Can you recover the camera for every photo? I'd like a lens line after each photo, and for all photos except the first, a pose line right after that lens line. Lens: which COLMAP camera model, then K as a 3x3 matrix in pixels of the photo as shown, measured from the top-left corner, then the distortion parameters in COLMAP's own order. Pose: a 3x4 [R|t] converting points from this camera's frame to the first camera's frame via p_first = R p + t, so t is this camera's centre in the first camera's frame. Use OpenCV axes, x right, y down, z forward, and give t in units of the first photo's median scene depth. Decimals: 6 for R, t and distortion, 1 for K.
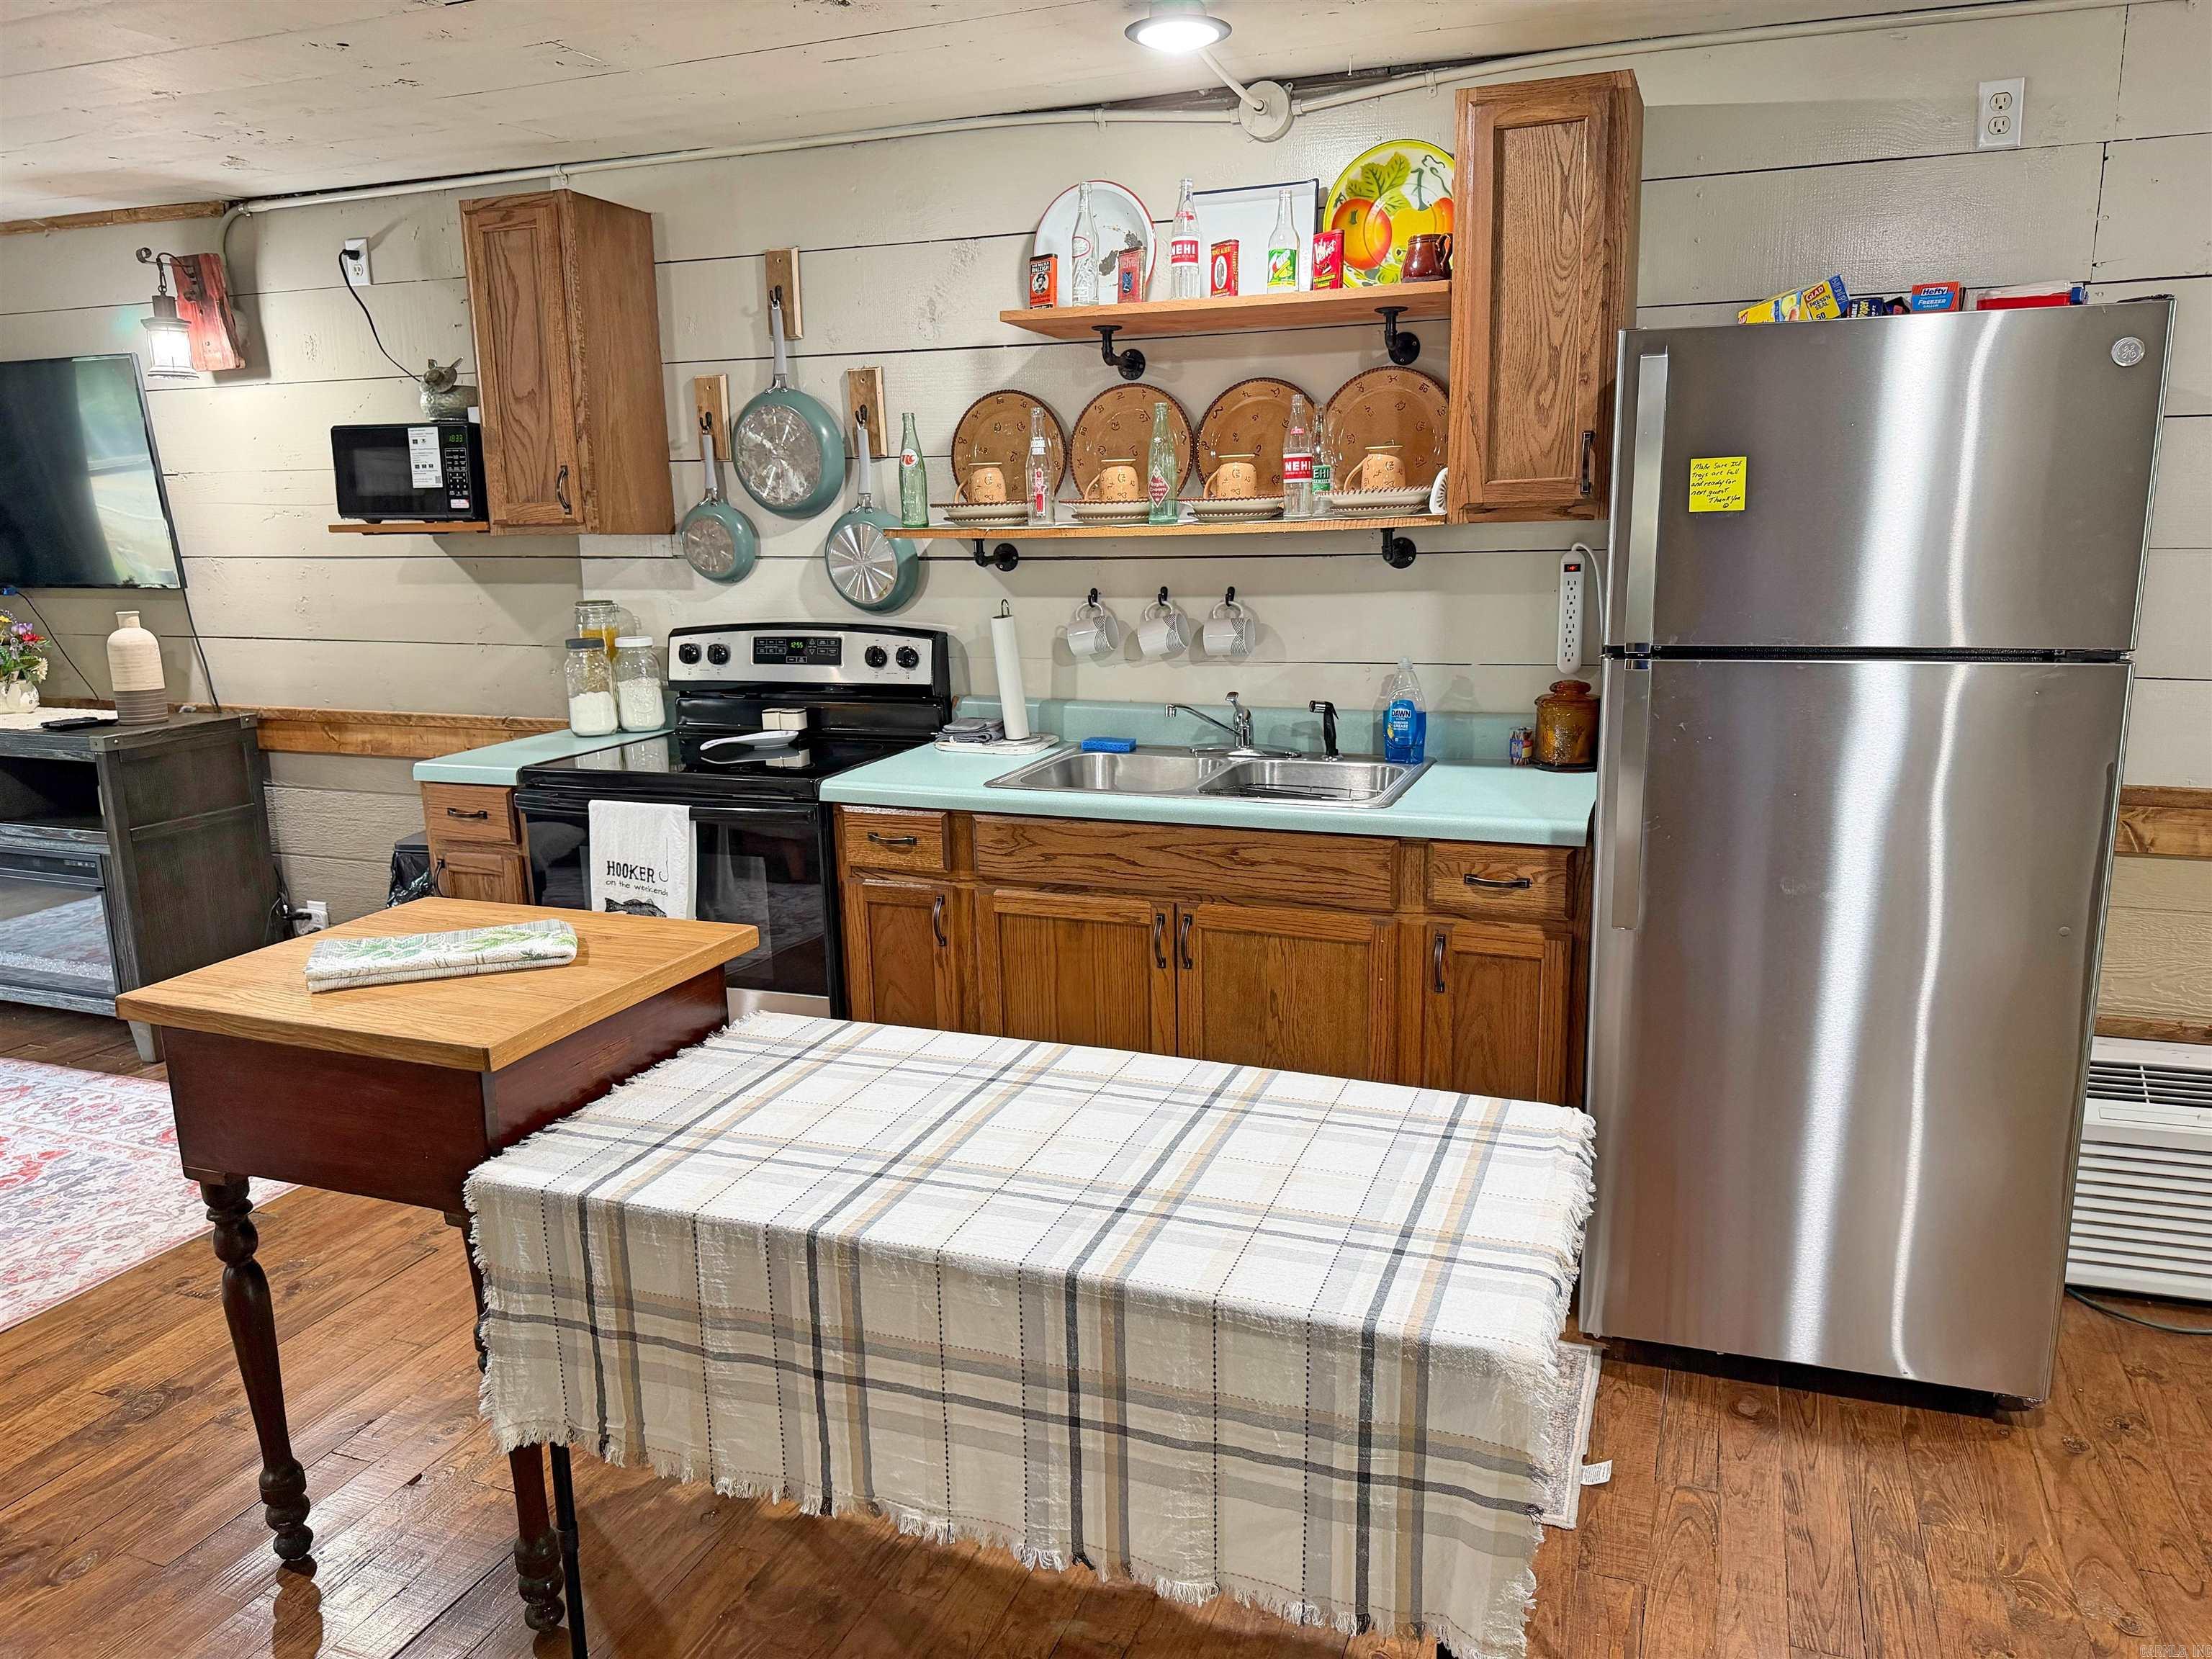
lens RADIAL K [[1539.5, 0, 1125.5], [0, 1539.5, 845.0], [0, 0, 1]] dist [0.074691, -0.095733]
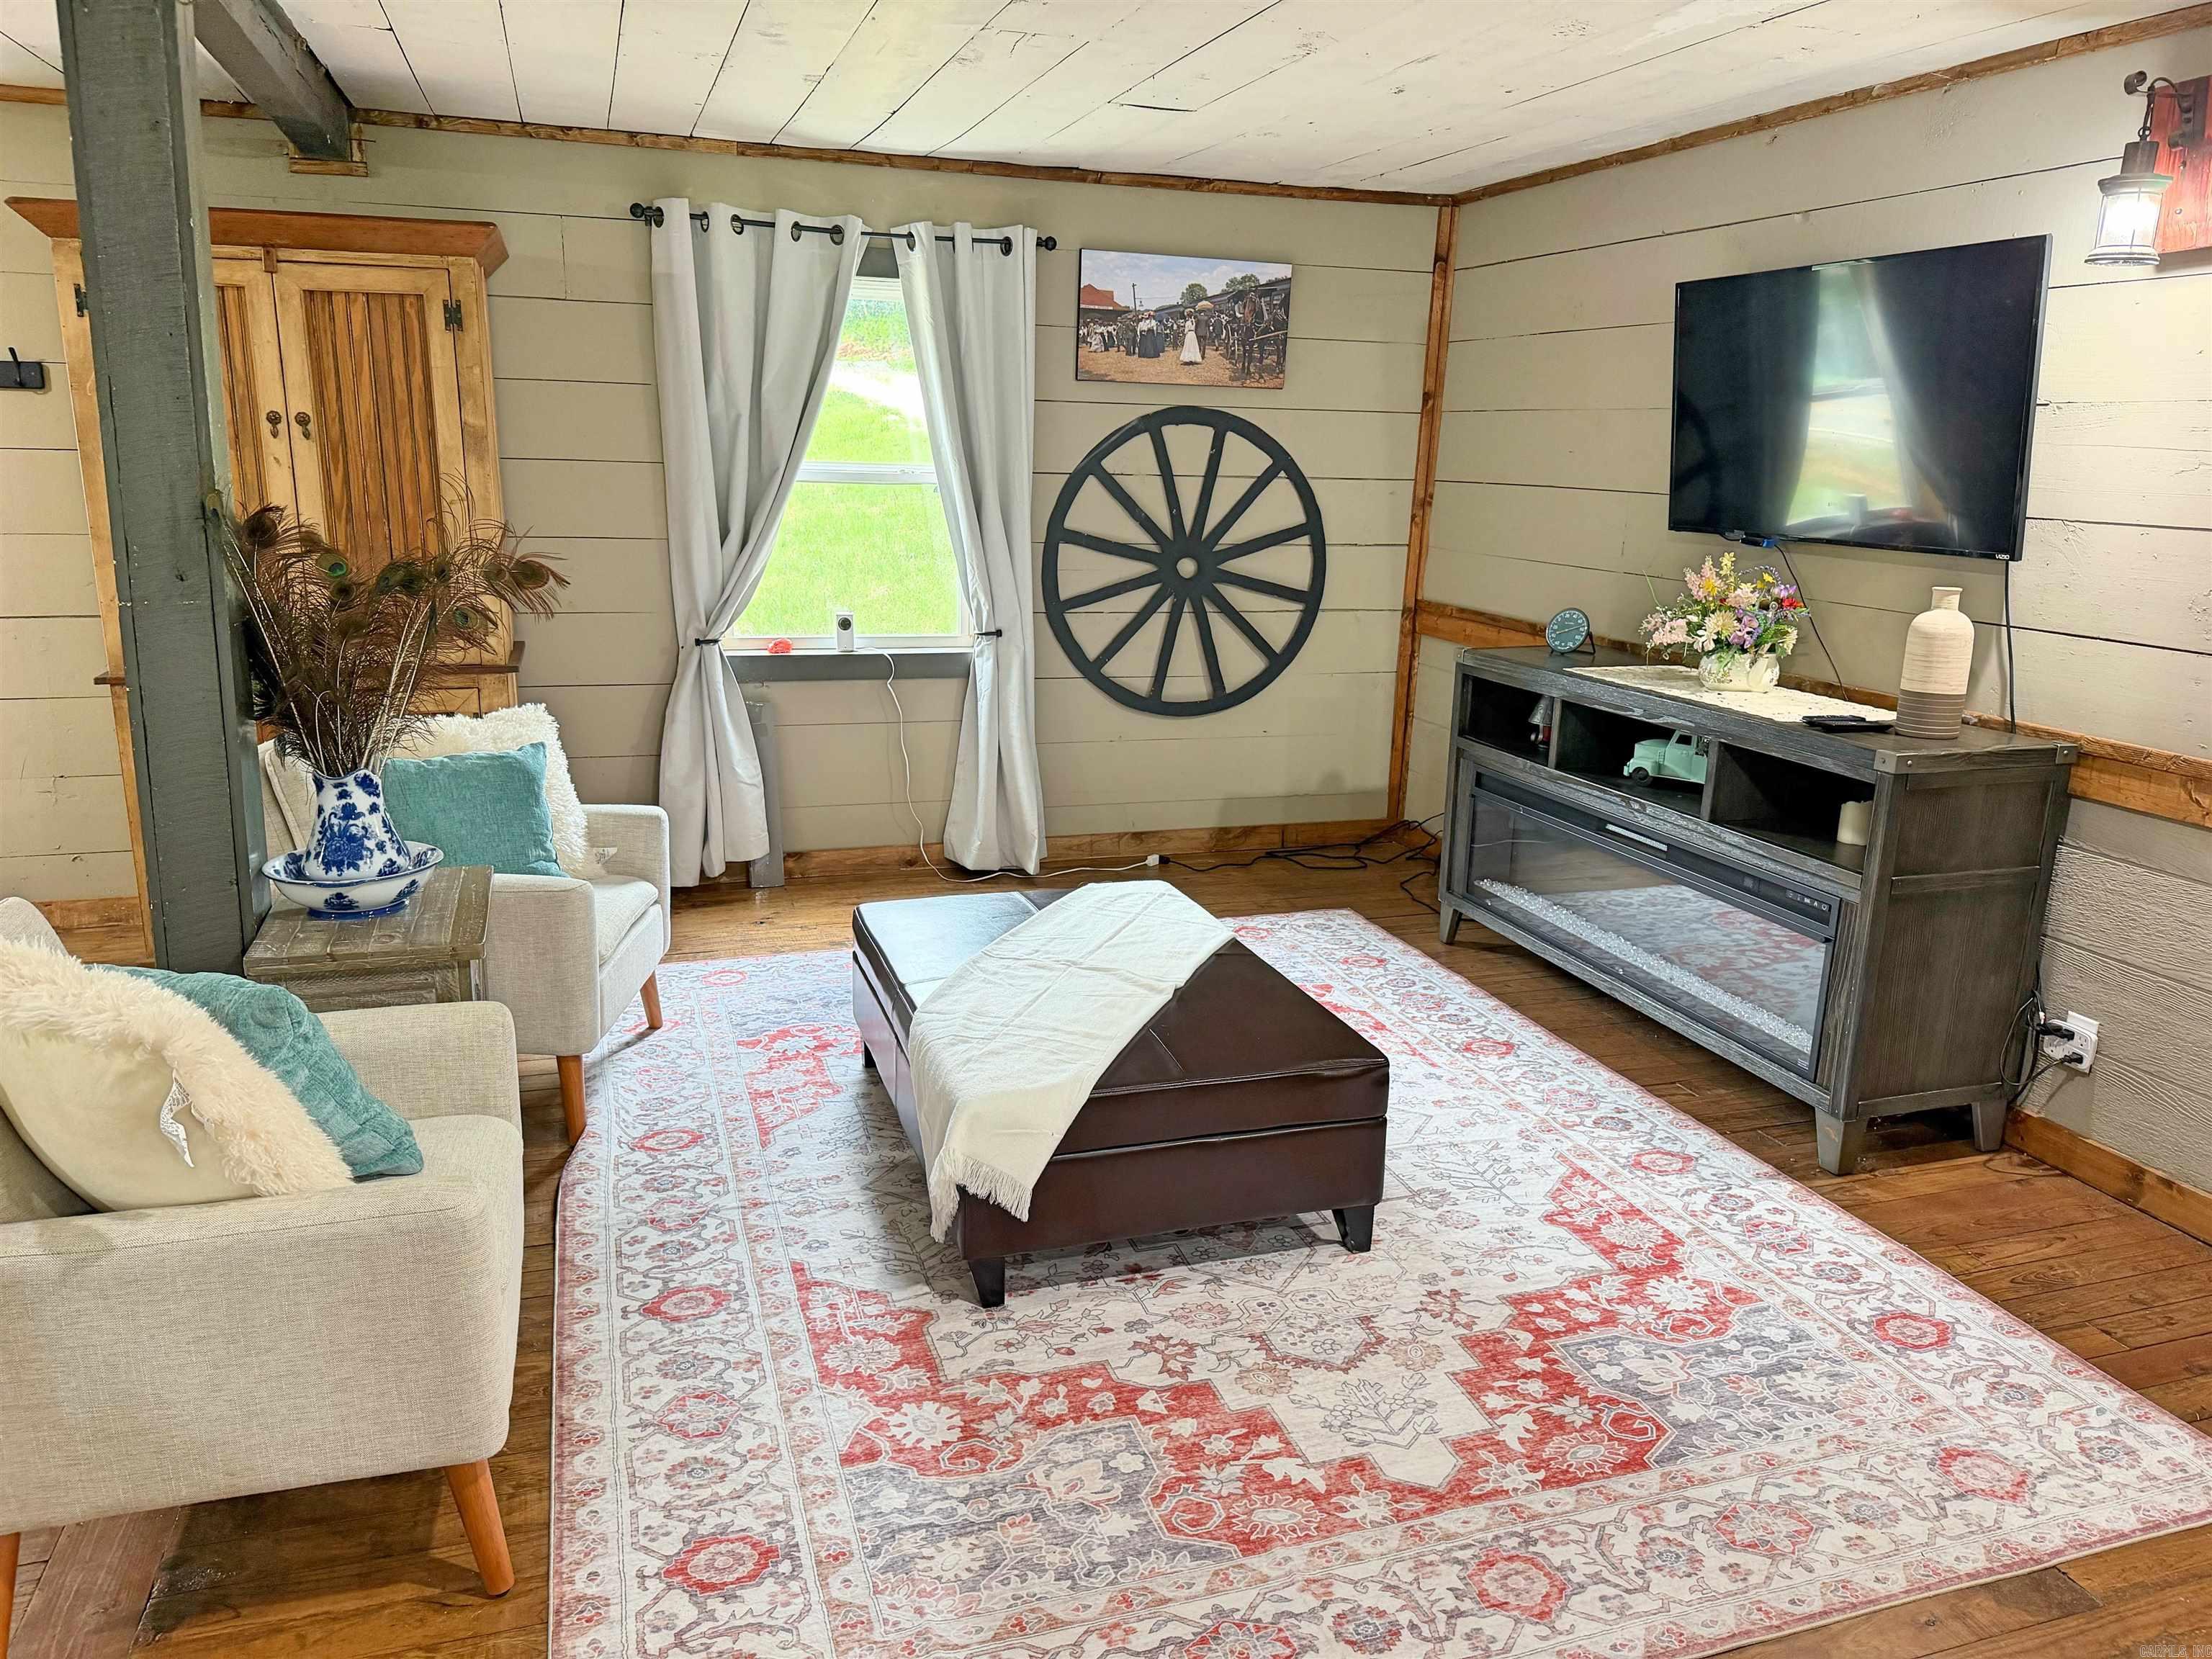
lens RADIAL K [[1539.5, 0, 1120.6], [0, 1539.5, 855.0], [0, 0, 1]] dist [0.074691, -0.095733]
pose [[0.640505, 0.226021, -0.733940, -0.345030], [-0.189393, 0.972679, 0.134260, -0.054738], [0.744234, 0.053009, 0.665812, 0.233674]]
